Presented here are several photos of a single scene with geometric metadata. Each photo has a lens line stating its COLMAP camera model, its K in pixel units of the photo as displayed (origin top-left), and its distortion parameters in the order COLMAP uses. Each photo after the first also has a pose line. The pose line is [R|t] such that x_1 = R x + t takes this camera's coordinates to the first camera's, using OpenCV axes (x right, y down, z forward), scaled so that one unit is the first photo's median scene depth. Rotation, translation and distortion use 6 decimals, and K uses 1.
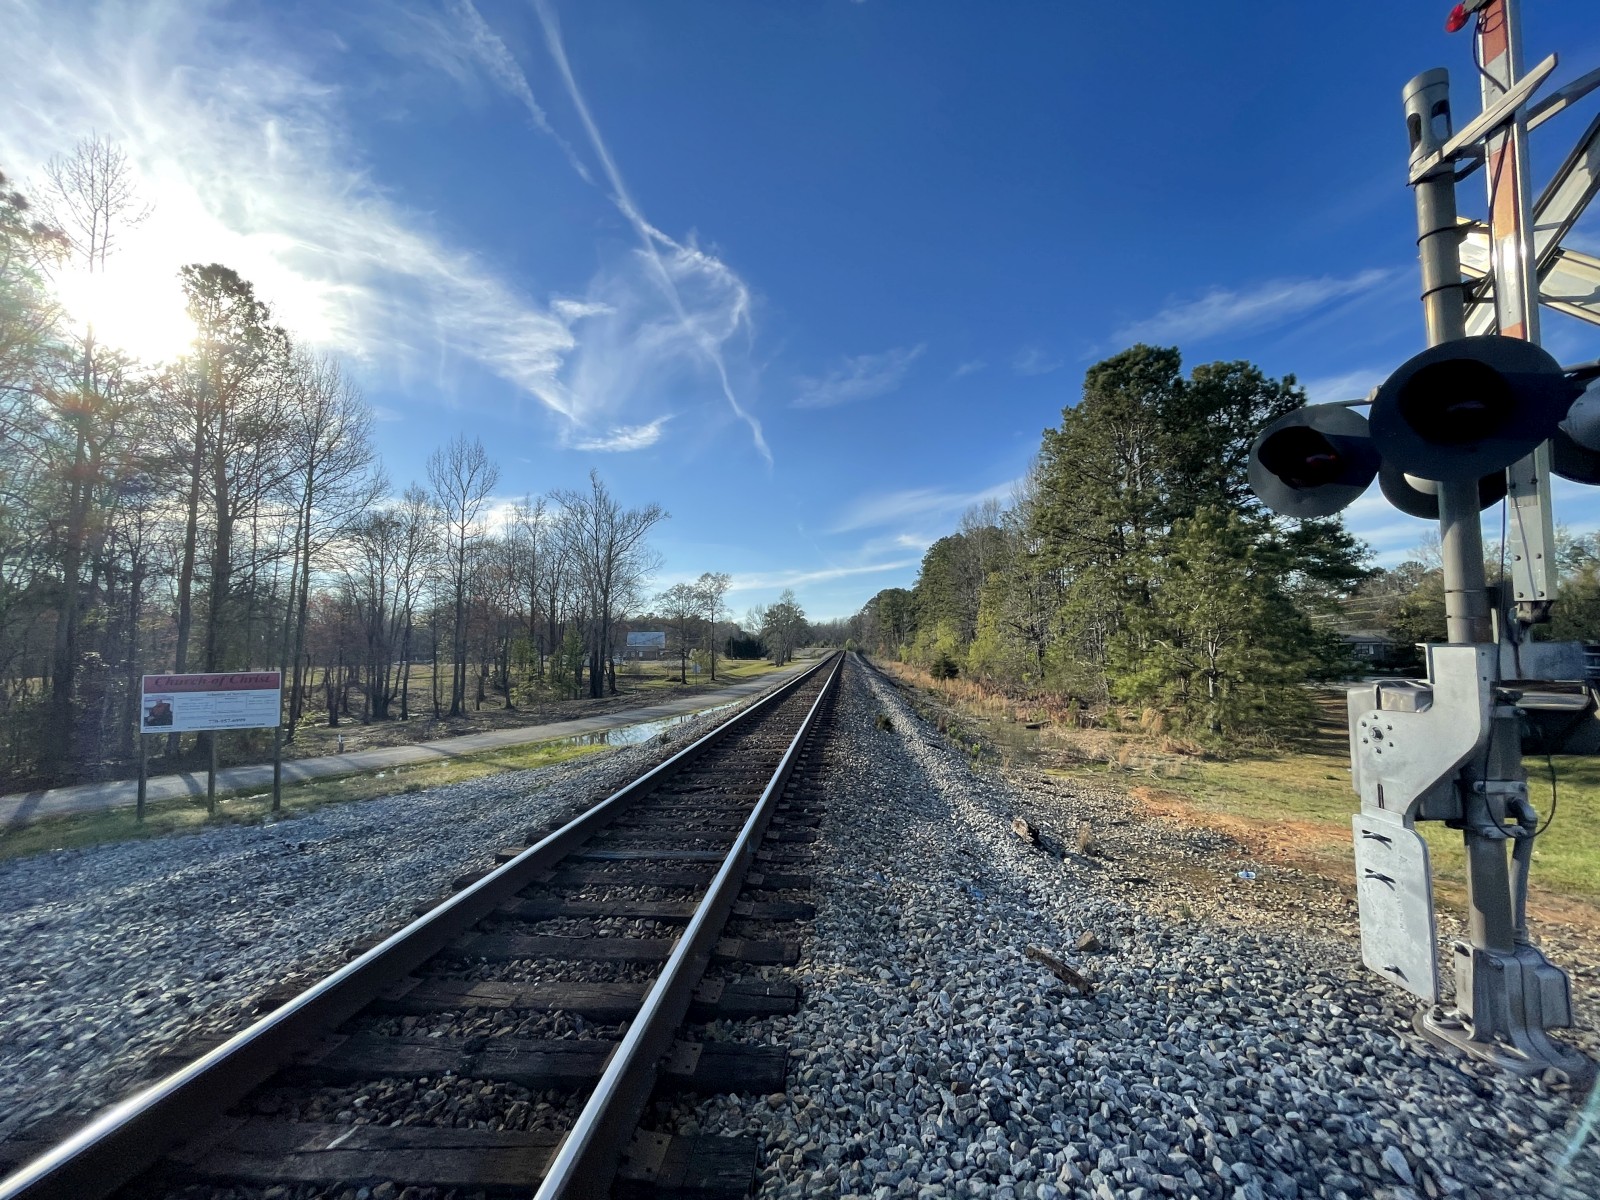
lens RADIAL K [[638.2, 0, 824.3], [0, 638.2, 604.1], [0, 0, 1]] dist [0.002666, -0.000892]
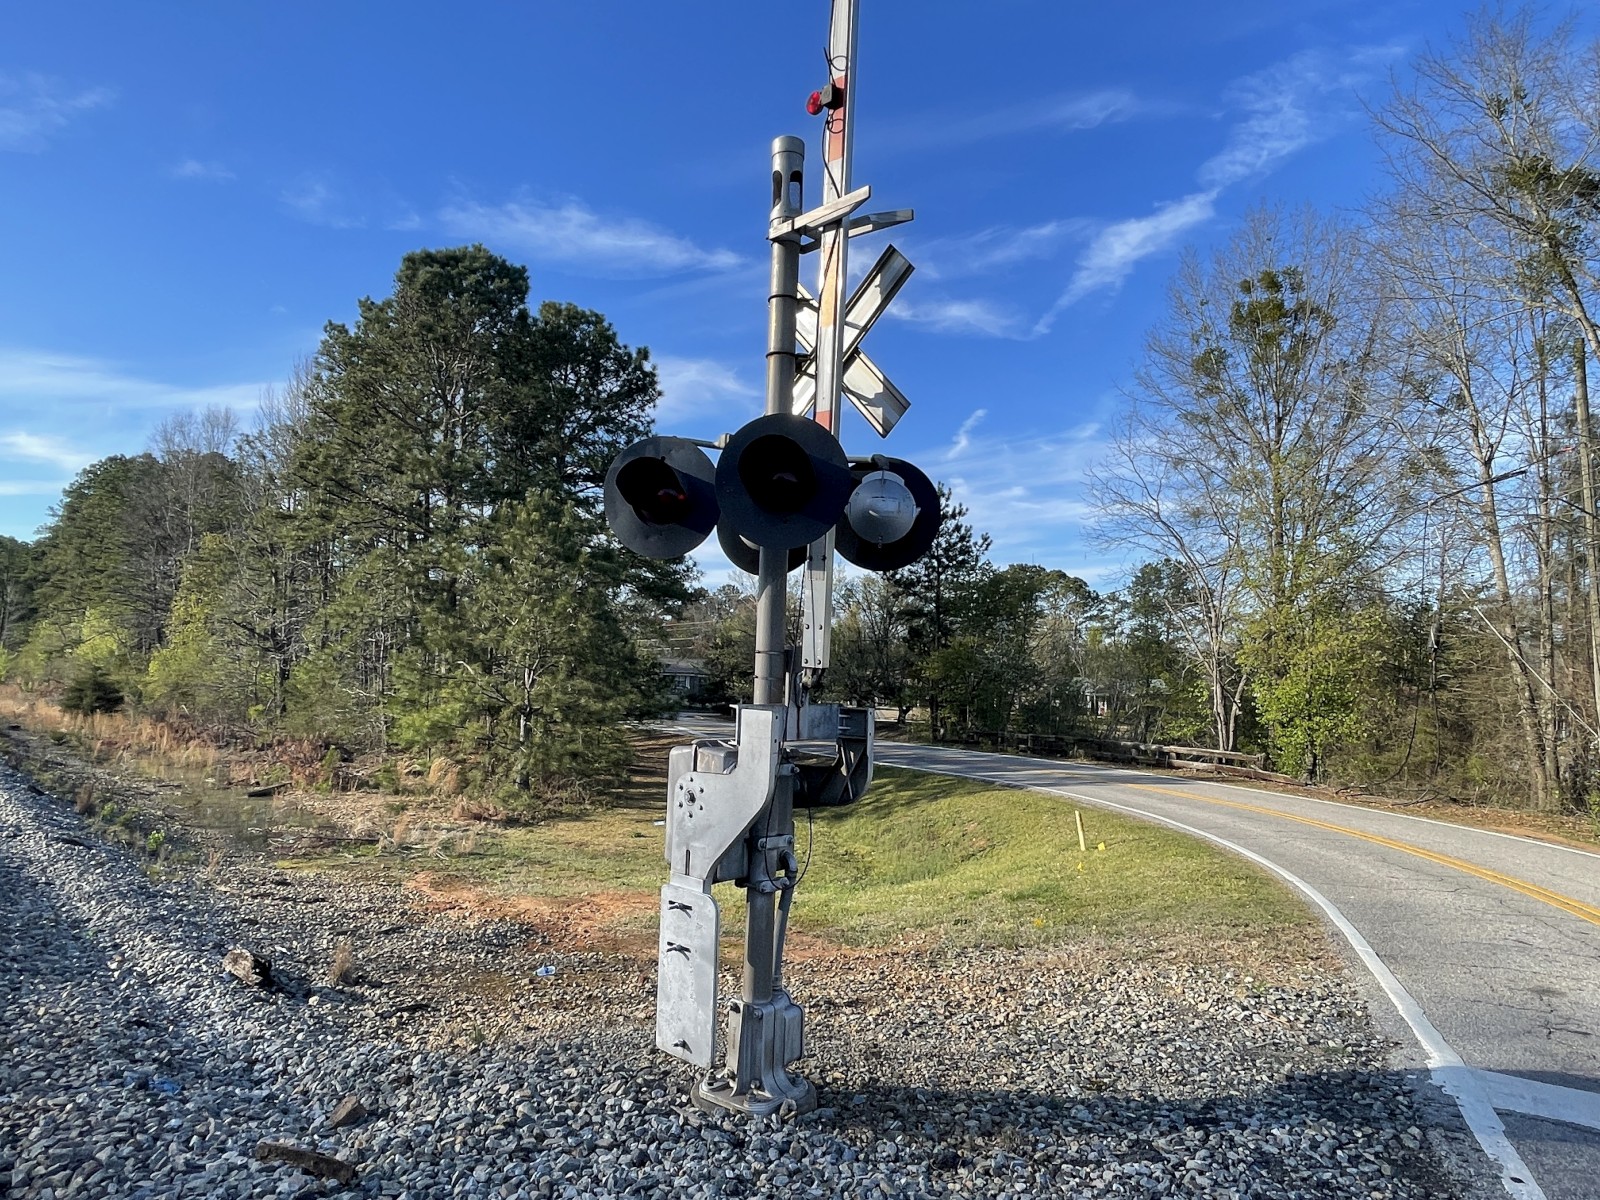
lens RADIAL K [[961.5, 0, 796.9], [0, 961.5, 606.6], [0, 0, 1]] dist [-0.008991, 0.006708]
pose [[0.681843, 0.085751, 0.726455, -0.033918], [-0.090775, 0.995348, -0.032291, -0.018287], [-0.725844, -0.043927, 0.686455, -0.030870]]
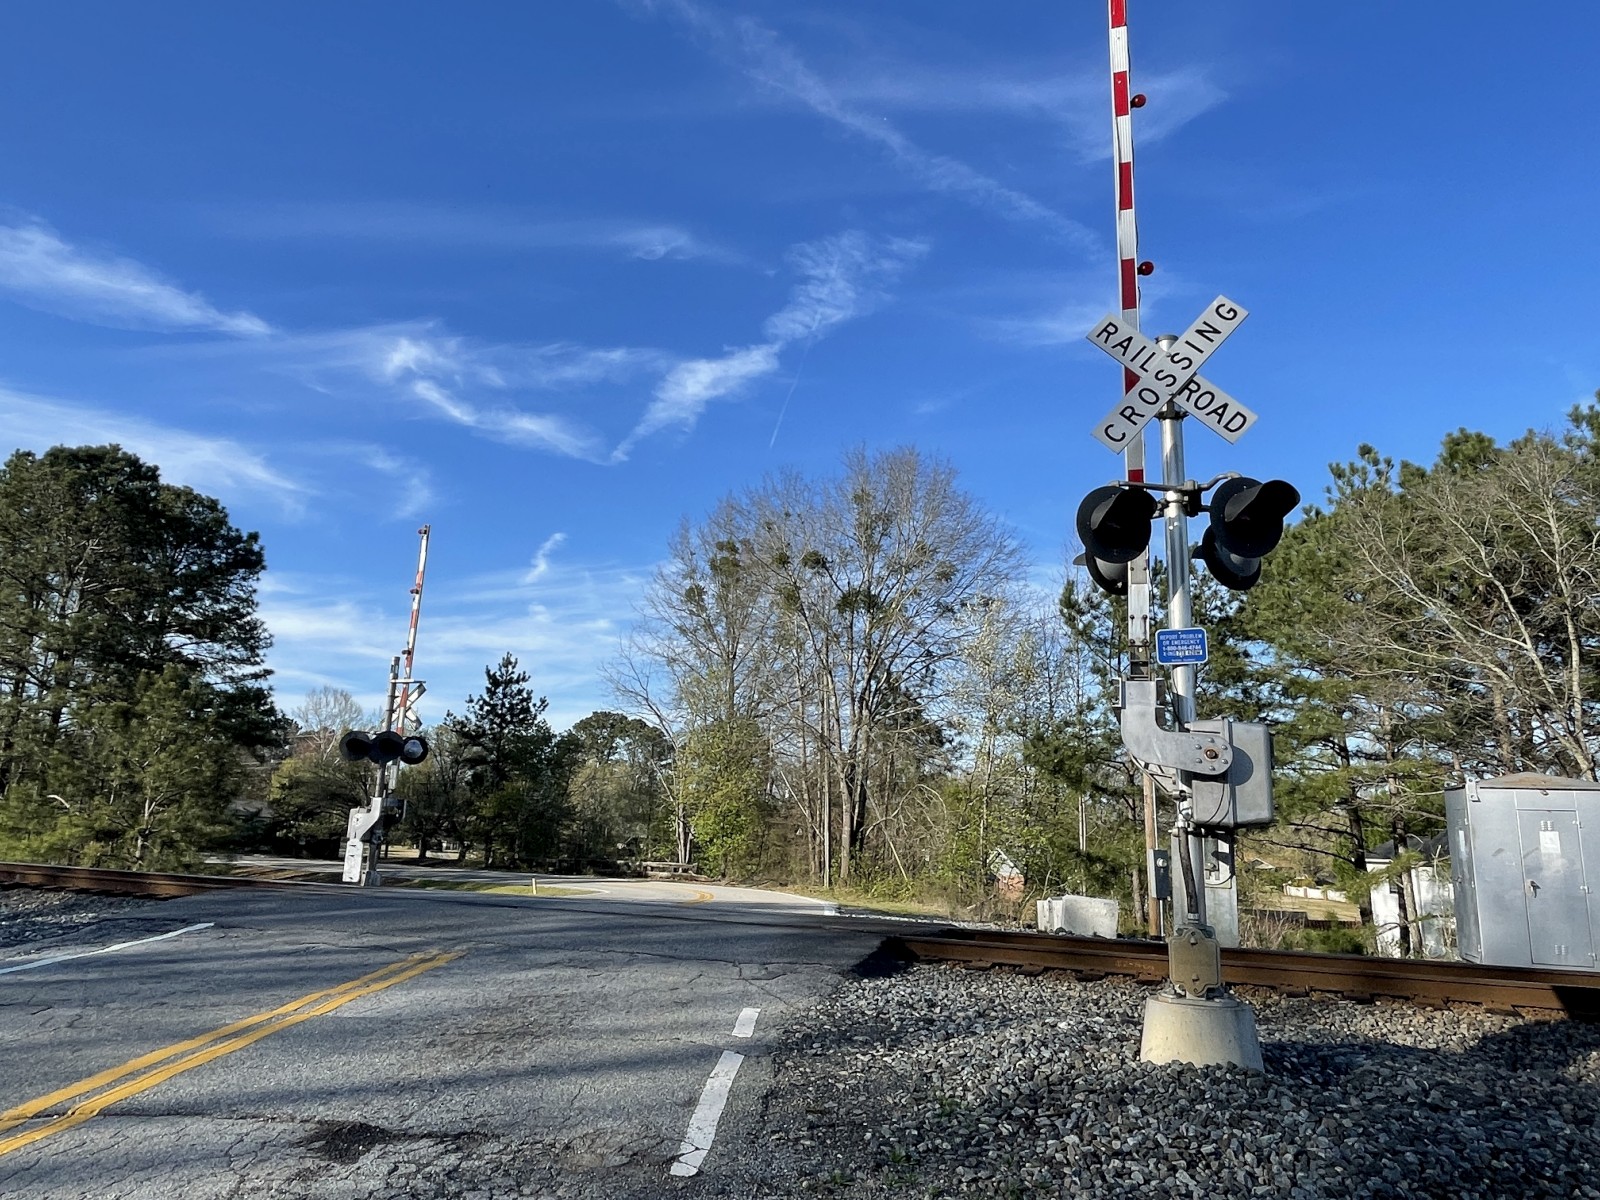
lens RADIAL K [[1019.1, 0, 809.2], [0, 1019.1, 589.0], [0, 0, 1]] dist [-0.009987, -0.001324]
pose [[0.333853, 0.244640, 0.910326, -1.738358], [-0.096485, 0.969531, -0.225165, -0.012679], [-0.937674, -0.012661, 0.347285, -1.539772]]
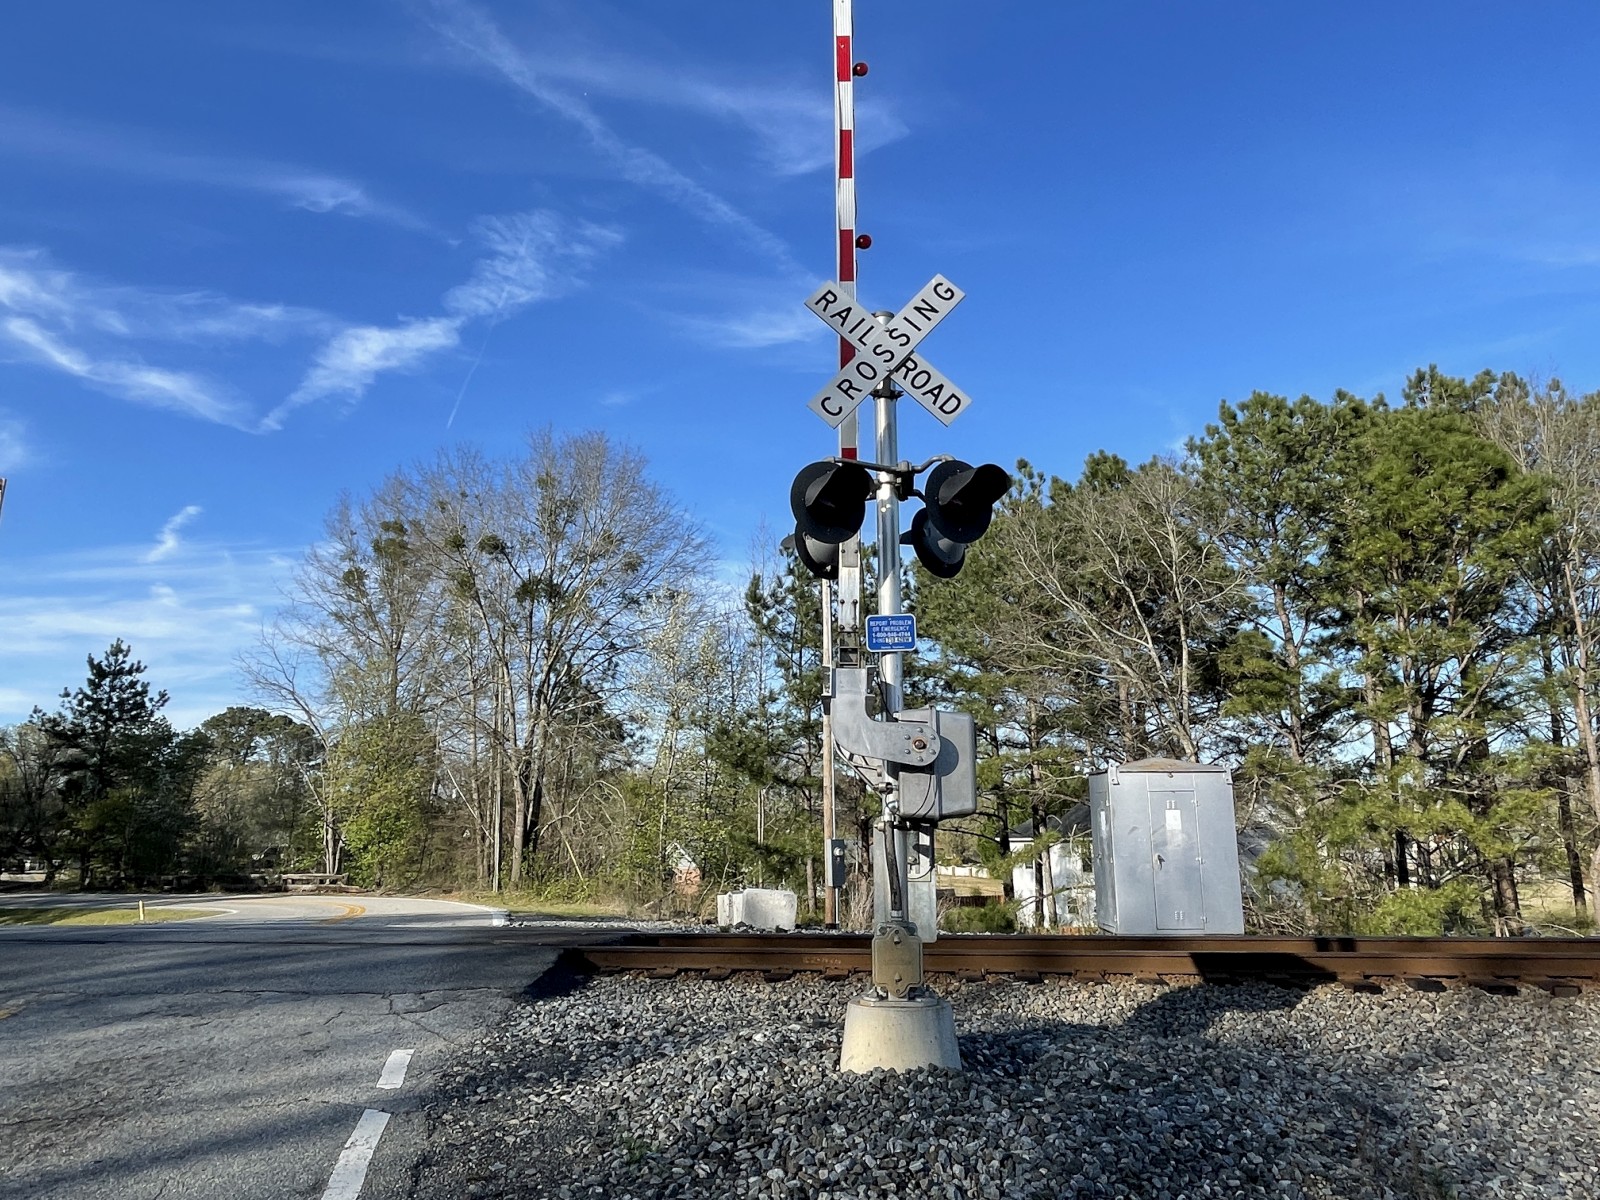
lens RADIAL K [[1019.1, 0, 798.1], [0, 1019.1, 588.7], [0, 0, 1]] dist [-0.009987, -0.001324]
pose [[0.044084, 0.246001, 0.968267, -1.609841], [-0.056738, 0.968261, -0.243416, -0.021412], [-0.997415, -0.044206, 0.056643, -1.490381]]
